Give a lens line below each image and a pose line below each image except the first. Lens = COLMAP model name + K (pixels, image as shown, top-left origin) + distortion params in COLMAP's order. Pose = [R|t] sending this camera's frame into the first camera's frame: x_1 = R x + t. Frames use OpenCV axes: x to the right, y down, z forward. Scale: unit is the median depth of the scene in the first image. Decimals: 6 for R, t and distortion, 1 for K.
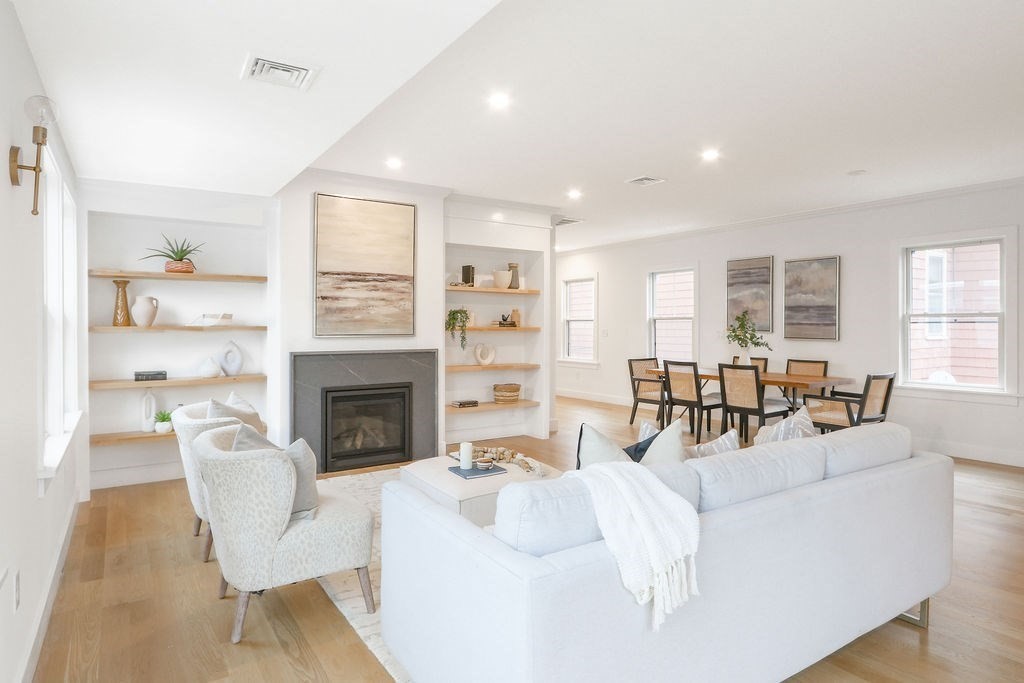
lens RADIAL K [[562.6, 0, 506.2], [0, 562.6, 327.2], [0, 0, 1]] dist [-0.031608, 0.006527]
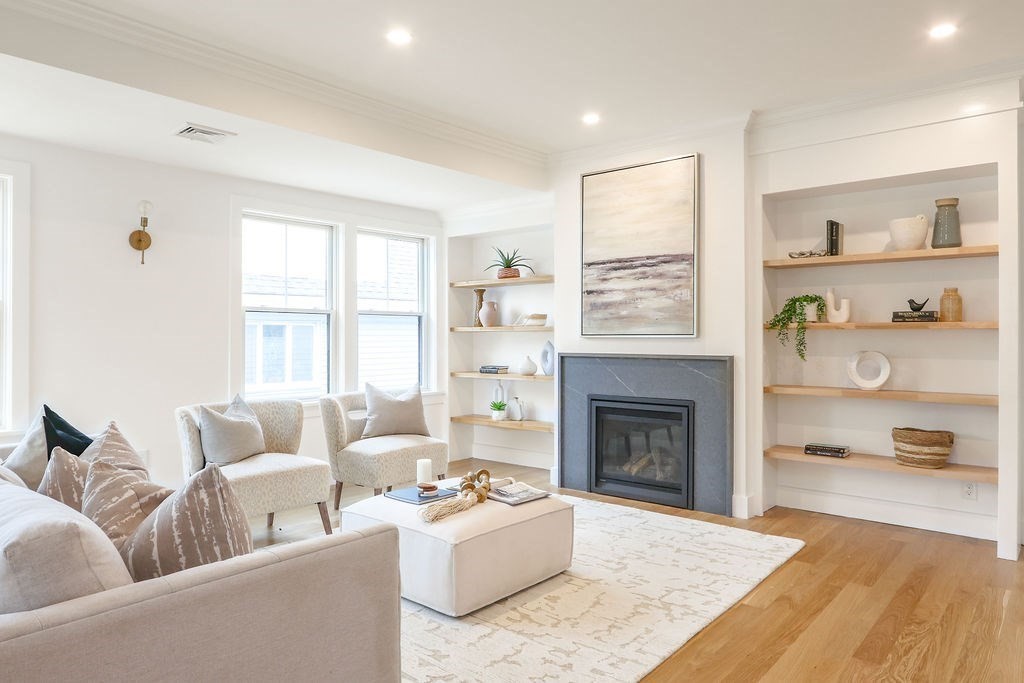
lens RADIAL K [[665.0, 0, 527.5], [0, 665.0, 334.5], [0, 0, 1]] dist [-0.020714, 0.016376]
pose [[0.285836, -0.003801, -0.958271, 0.537165], [0.000846, 0.999993, -0.003714, 0.014538], [0.958278, 0.000251, 0.285837, 0.507583]]
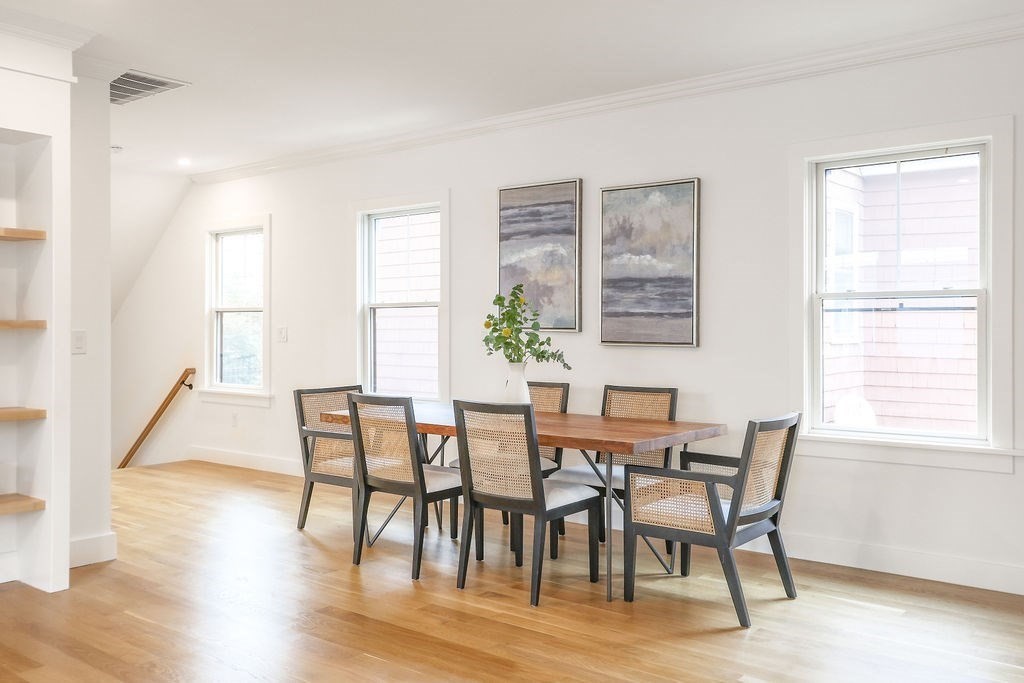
lens RADIAL K [[892.3, 0, 493.7], [0, 892.3, 326.9], [0, 0, 1]] dist [-0.026088, 0.042781]
pose [[0.955908, -0.001106, 0.293666, 0.203283], [0.001692, 0.999997, -0.001743, 0.007744], [-0.293663, 0.002163, 0.955907, 0.313192]]
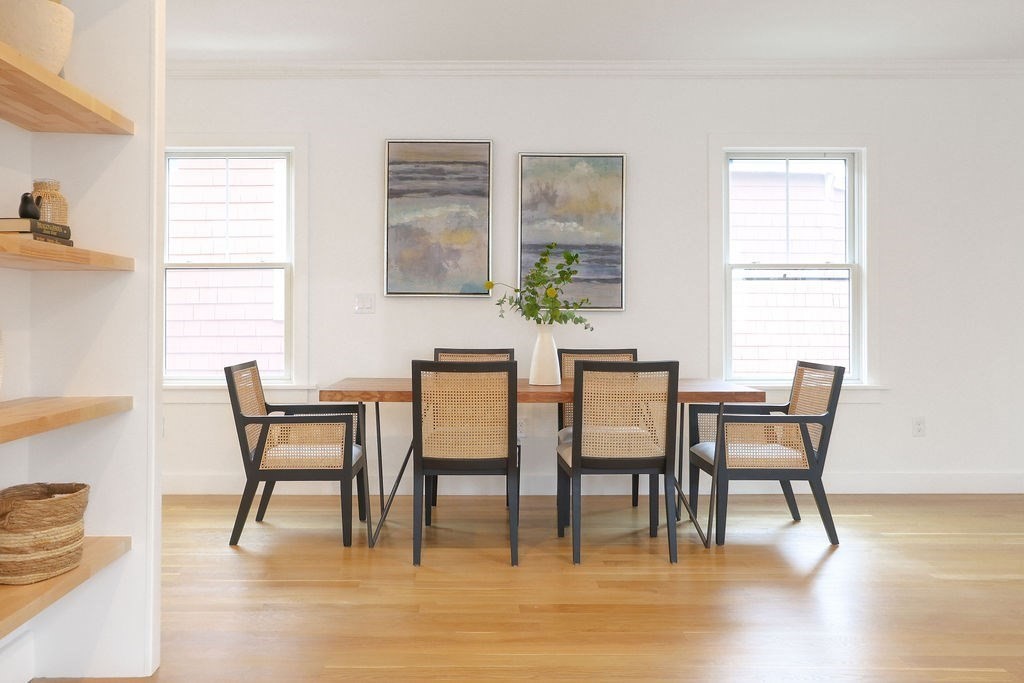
lens RADIAL K [[902.6, 0, 473.1], [0, 902.6, 291.7], [0, 0, 1]] dist [-0.004586, 0.003854]
pose [[0.560069, 0.021022, 0.828179, -0.228023], [0.000593, 0.999668, -0.025776, 0.030720], [-0.828446, 0.014927, 0.559871, 0.694099]]
